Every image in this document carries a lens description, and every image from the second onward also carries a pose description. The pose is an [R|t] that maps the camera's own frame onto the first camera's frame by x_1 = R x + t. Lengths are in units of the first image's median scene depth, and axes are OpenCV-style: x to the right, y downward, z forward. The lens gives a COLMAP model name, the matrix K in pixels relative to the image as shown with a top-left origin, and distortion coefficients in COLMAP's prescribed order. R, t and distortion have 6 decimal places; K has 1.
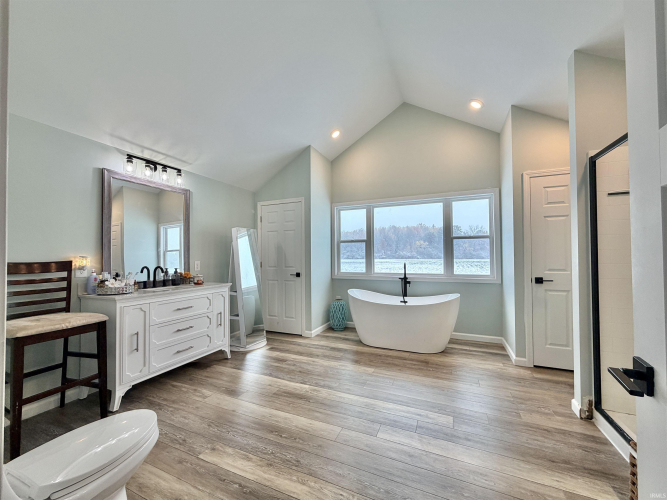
lens RADIAL K [[266.3, 0, 333.4], [0, 266.3, 251.1], [0, 0, 1]] dist [0.001110, 0.000043]
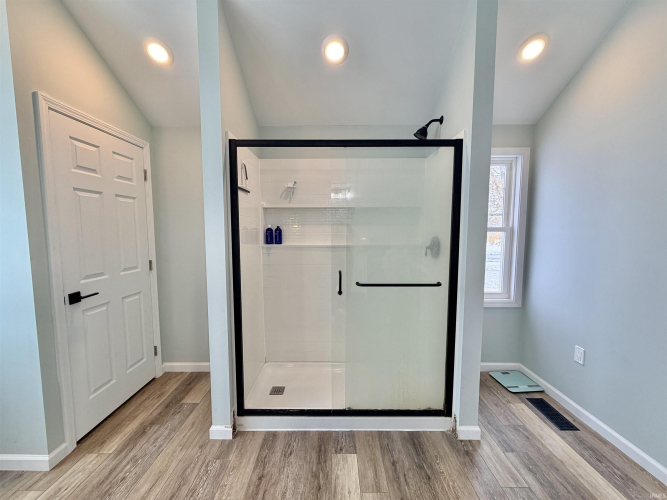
lens RADIAL K [[266.3, 0, 333.5], [0, 266.3, 248.8], [0, 0, 1]] dist [0.001110, 0.000043]
pose [[-0.401566, -0.065009, 0.913520, 0.018459], [-0.013353, 0.997787, 0.065136, -0.043993], [-0.915733, 0.013958, -0.401546, 0.731591]]
